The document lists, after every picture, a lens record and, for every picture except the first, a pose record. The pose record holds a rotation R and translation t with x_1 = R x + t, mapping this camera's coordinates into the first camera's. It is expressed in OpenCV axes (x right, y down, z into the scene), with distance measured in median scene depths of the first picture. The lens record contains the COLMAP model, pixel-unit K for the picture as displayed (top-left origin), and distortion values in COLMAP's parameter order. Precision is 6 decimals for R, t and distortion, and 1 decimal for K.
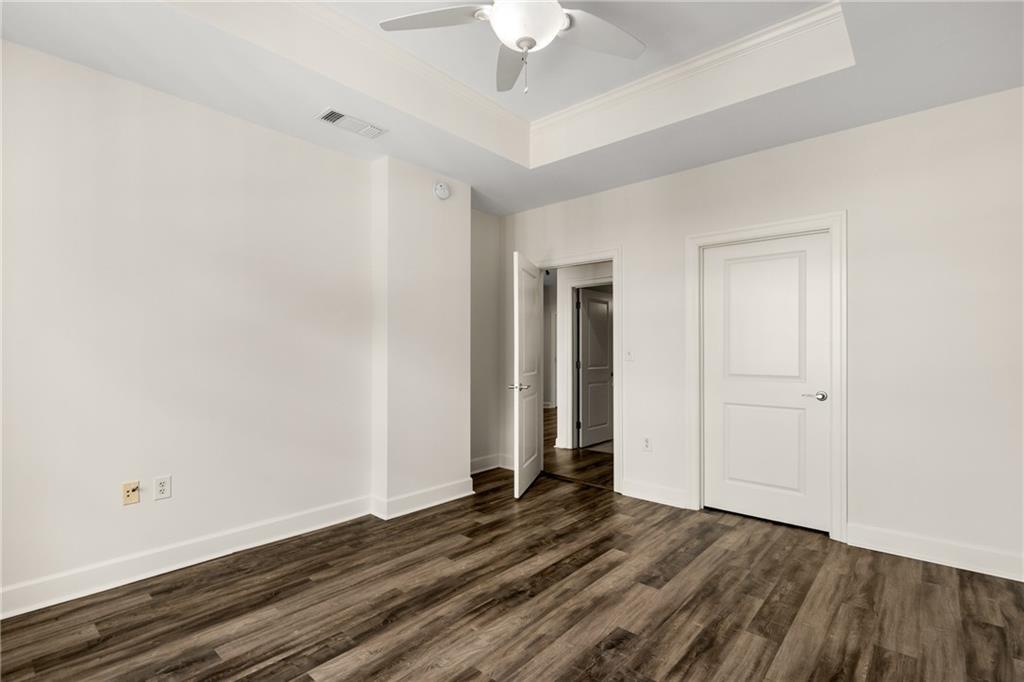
lens RADIAL K [[471.4, 0, 510.7], [0, 471.4, 346.0], [0, 0, 1]] dist [-0.006159, -0.001365]
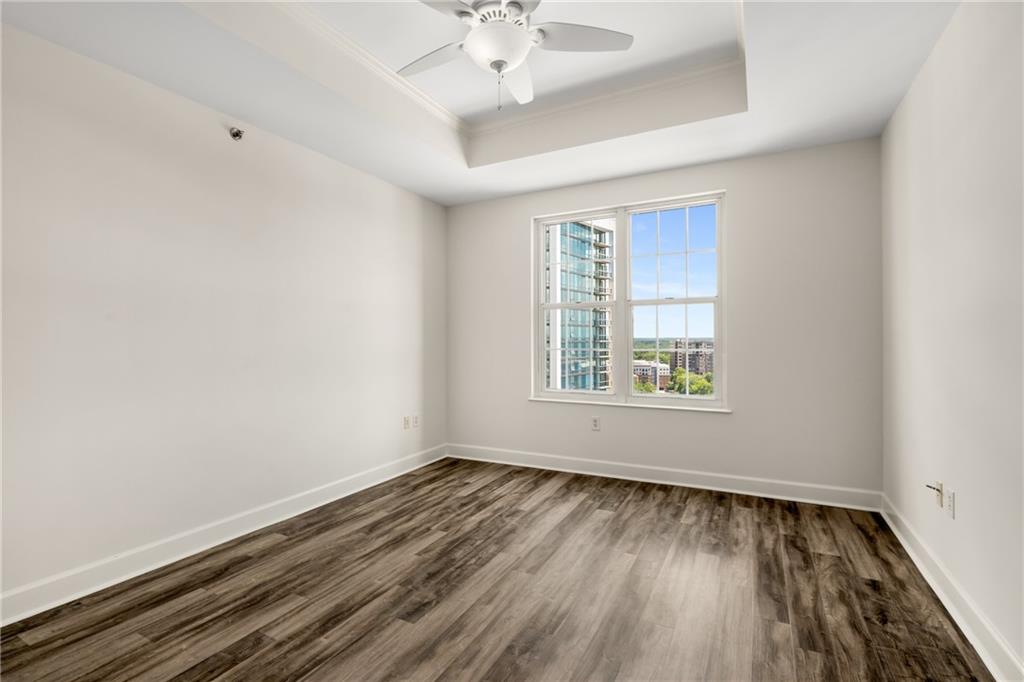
lens RADIAL K [[471.4, 0, 512.3], [0, 471.4, 339.9], [0, 0, 1]] dist [-0.006159, -0.001365]
pose [[-0.972084, 0.005623, -0.234565, 0.254353], [0.008217, 0.999915, -0.010081, 0.017400], [0.234489, -0.011727, -0.972048, 2.001580]]
